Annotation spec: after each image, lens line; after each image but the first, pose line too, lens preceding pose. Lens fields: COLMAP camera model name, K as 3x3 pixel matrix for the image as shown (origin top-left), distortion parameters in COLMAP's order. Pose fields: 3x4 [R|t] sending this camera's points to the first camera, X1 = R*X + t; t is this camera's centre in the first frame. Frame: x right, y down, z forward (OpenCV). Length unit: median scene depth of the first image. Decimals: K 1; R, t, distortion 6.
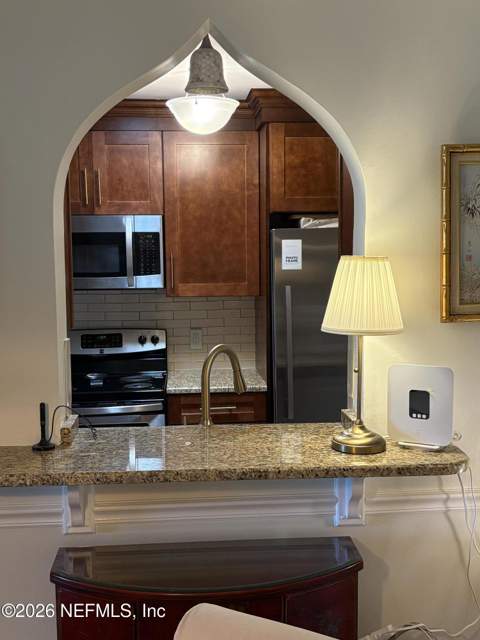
lens RADIAL K [[806.7, 0, 240.0], [0, 806.7, 320.0], [0, 0, 1]] dist [0.219278, -0.002140]
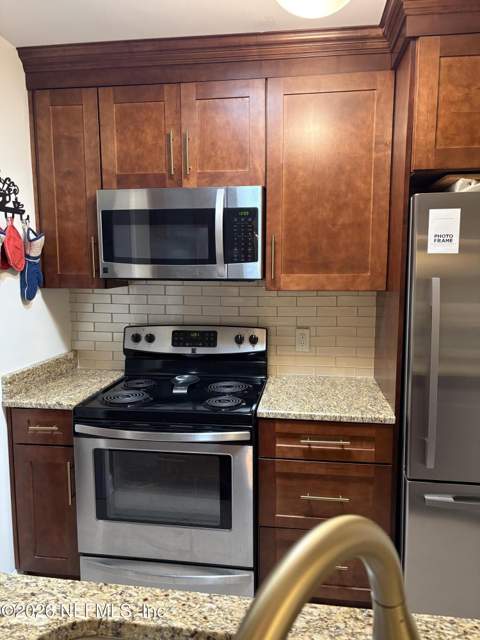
lens RADIAL K [[486.5, 0, 240.0], [0, 486.5, 320.0], [0, 0, 1]] dist [0.059160, -0.058101]
pose [[0.977019, 0.035261, -0.210214, -0.012770], [-0.028385, 0.998962, 0.035636, -0.015426], [0.211252, -0.028850, 0.977006, 0.523817]]
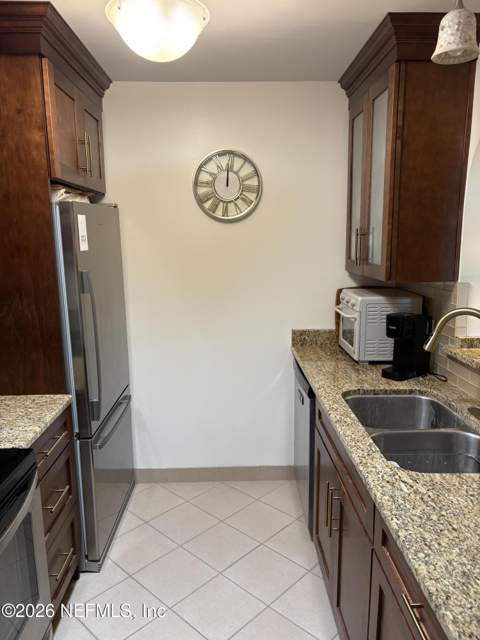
lens RADIAL K [[487.6, 0, 238.2], [0, 487.6, 322.3], [0, 0, 1]] dist [0.052638, -0.053356]
pose [[0.048462, -0.166562, 0.984839, -0.419124], [0.099671, 0.981883, 0.161157, -0.051597], [-0.993840, 0.090350, 0.064186, 0.760681]]
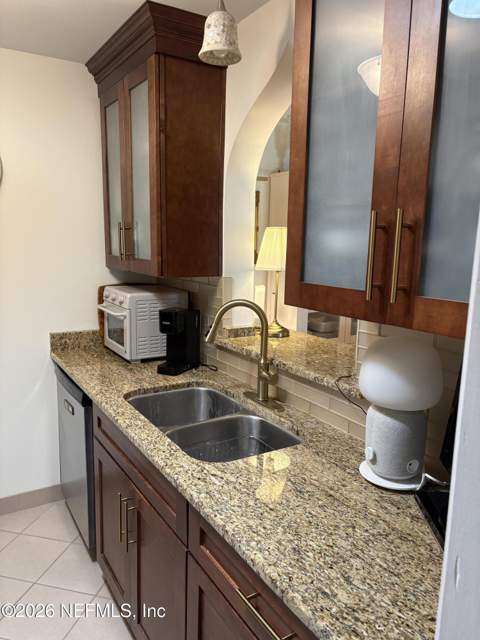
lens RADIAL K [[487.6, 0, 238.2], [0, 487.6, 322.3], [0, 0, 1]] dist [0.052638, -0.053356]
pose [[-0.466746, -0.151692, 0.871285, -0.386559], [0.065382, 0.976566, 0.205047, -0.047826], [-0.881971, 0.152671, -0.445891, 0.793809]]
